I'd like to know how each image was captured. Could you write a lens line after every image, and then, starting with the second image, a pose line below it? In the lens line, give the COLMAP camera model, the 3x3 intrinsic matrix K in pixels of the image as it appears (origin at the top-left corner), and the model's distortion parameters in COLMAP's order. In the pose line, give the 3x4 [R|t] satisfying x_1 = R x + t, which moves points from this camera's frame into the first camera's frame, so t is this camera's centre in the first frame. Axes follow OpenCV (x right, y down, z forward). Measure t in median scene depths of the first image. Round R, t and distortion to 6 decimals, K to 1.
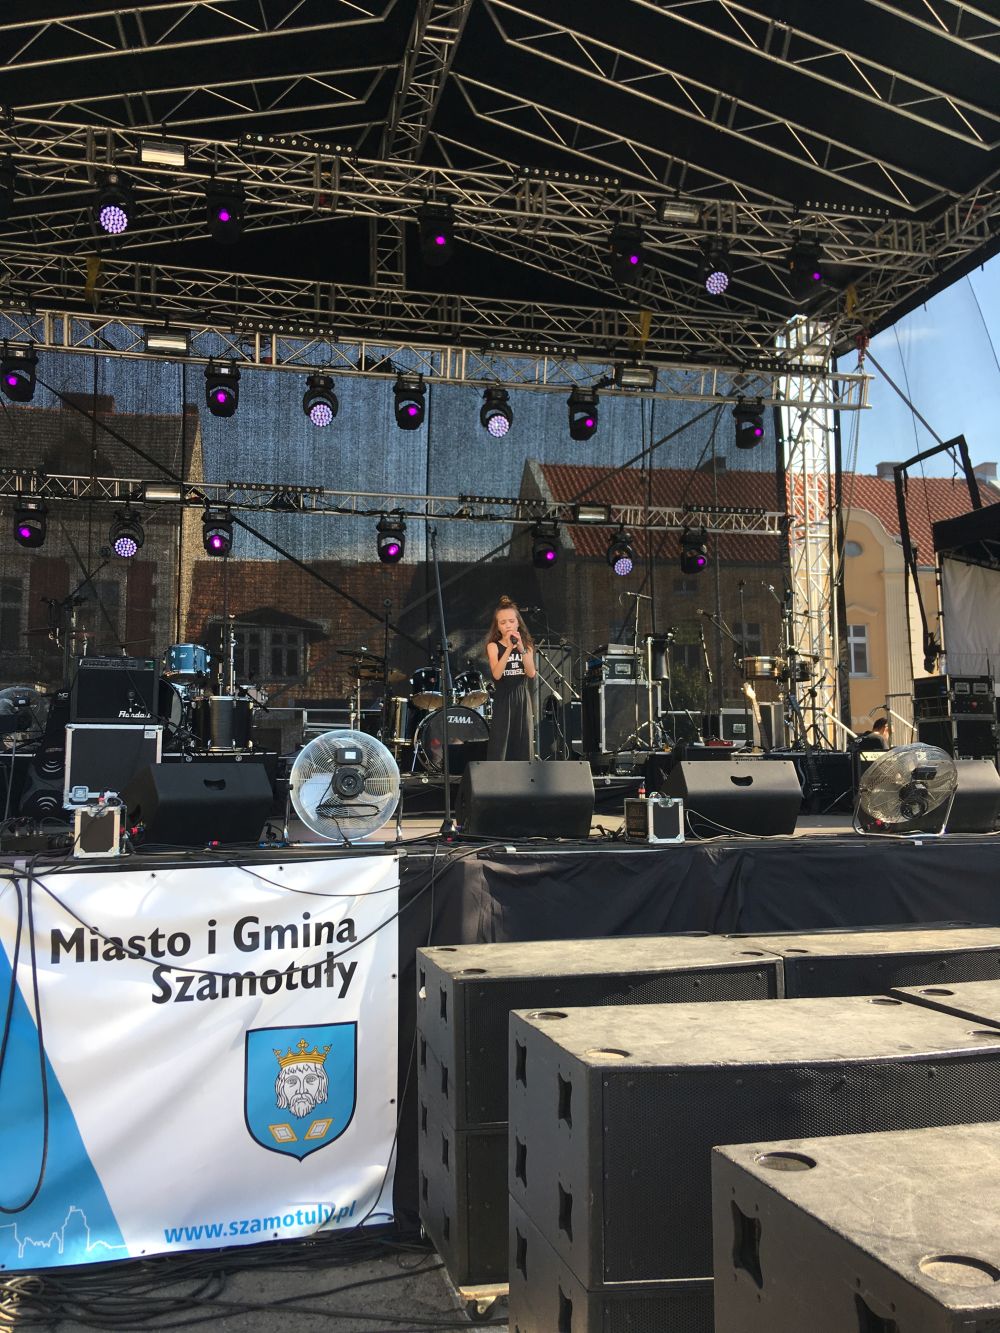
lens RADIAL K [[1139.8, 0, 495.9], [0, 1139.8, 659.5], [0, 0, 1]] dist [0.137098, -0.213641]
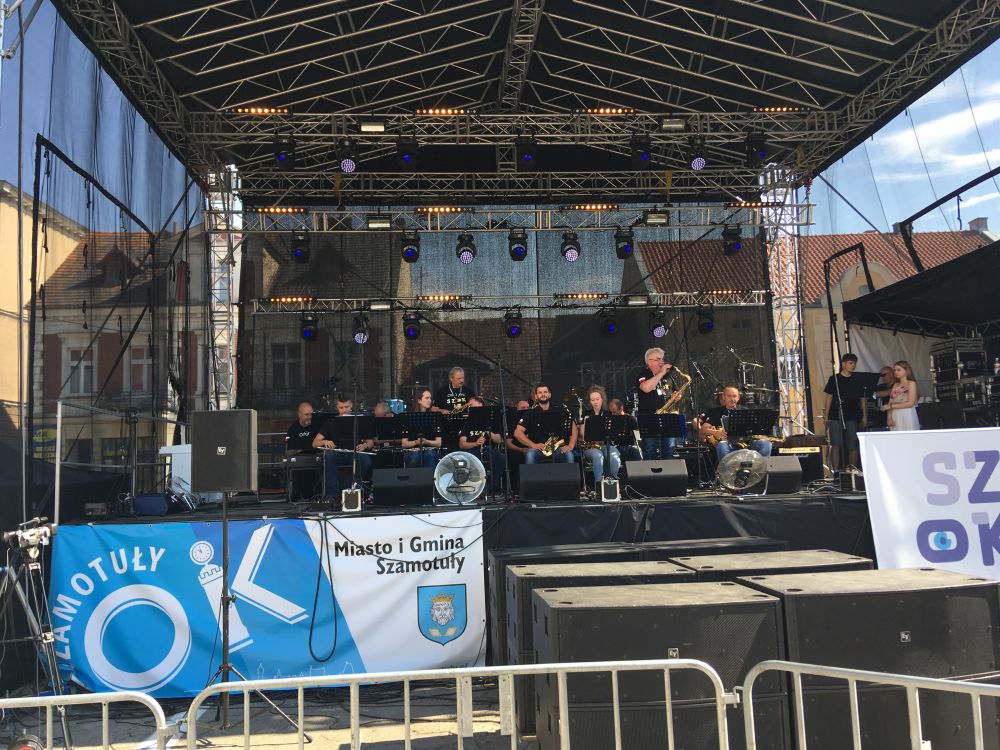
lens RADIAL K [[858.4, 0, 498.2], [0, 858.4, 362.6], [0, 0, 1]] dist [0.148603, -0.209033]
pose [[0.986563, -0.043738, -0.157418, 0.200646], [0.041869, 0.999008, -0.015171, -0.077146], [0.157926, 0.008376, 0.987415, -0.581260]]
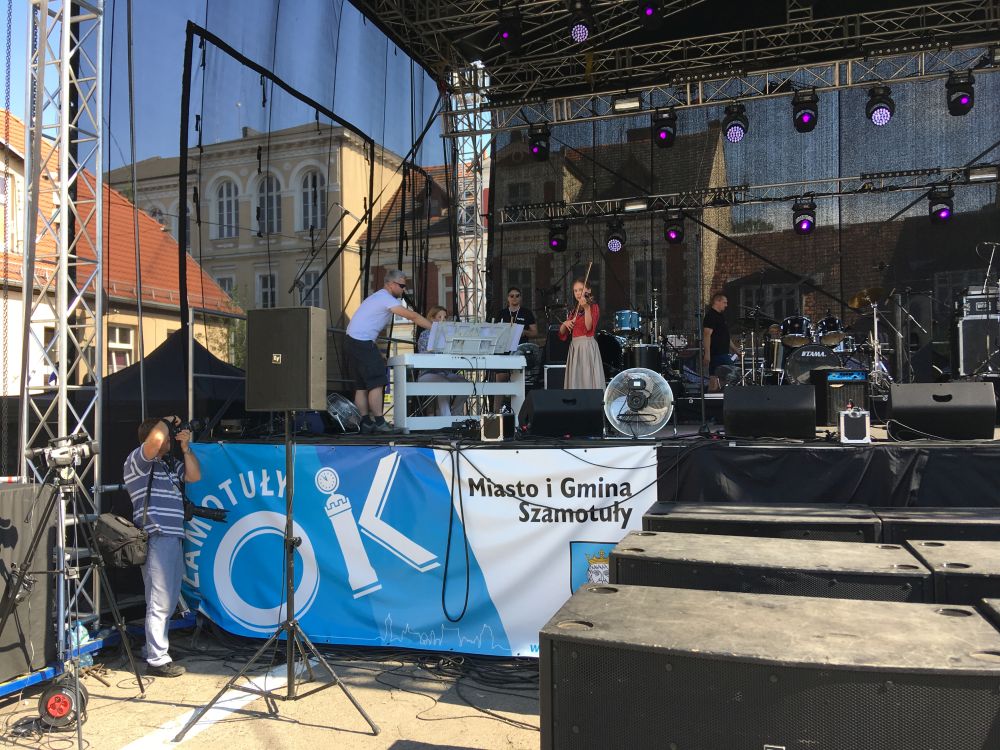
lens RADIAL K [[855.1, 0, 500.0], [0, 855.1, 375.0], [0, 0, 1]] dist [0.137098, -0.213641]
pose [[0.851296, -0.019713, -0.524315, 0.329703], [0.060373, 0.996337, 0.060563, -0.012657], [0.521201, -0.083212, 0.849368, -0.116623]]
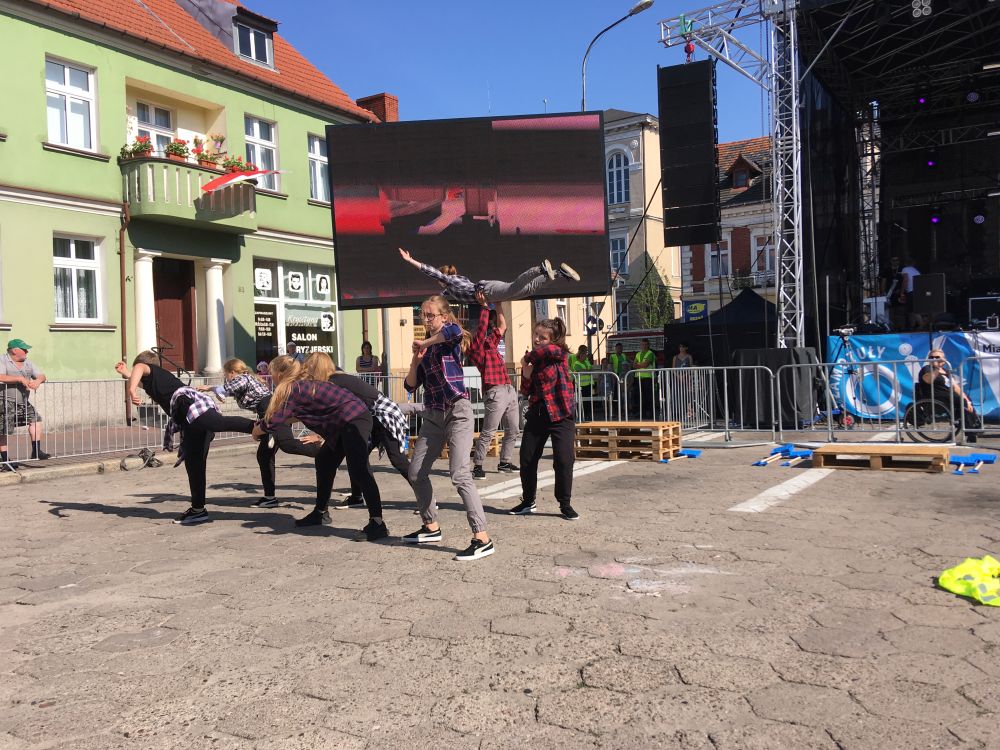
lens RADIAL K [[855.1, 0, 500.0], [0, 855.1, 375.0], [0, 0, 1]] dist [0.137098, -0.213641]
pose [[0.703220, -0.004483, -0.710958, 0.561446], [0.099835, 0.990695, 0.092502, -0.115357], [0.703928, -0.136028, 0.697124, -2.148456]]
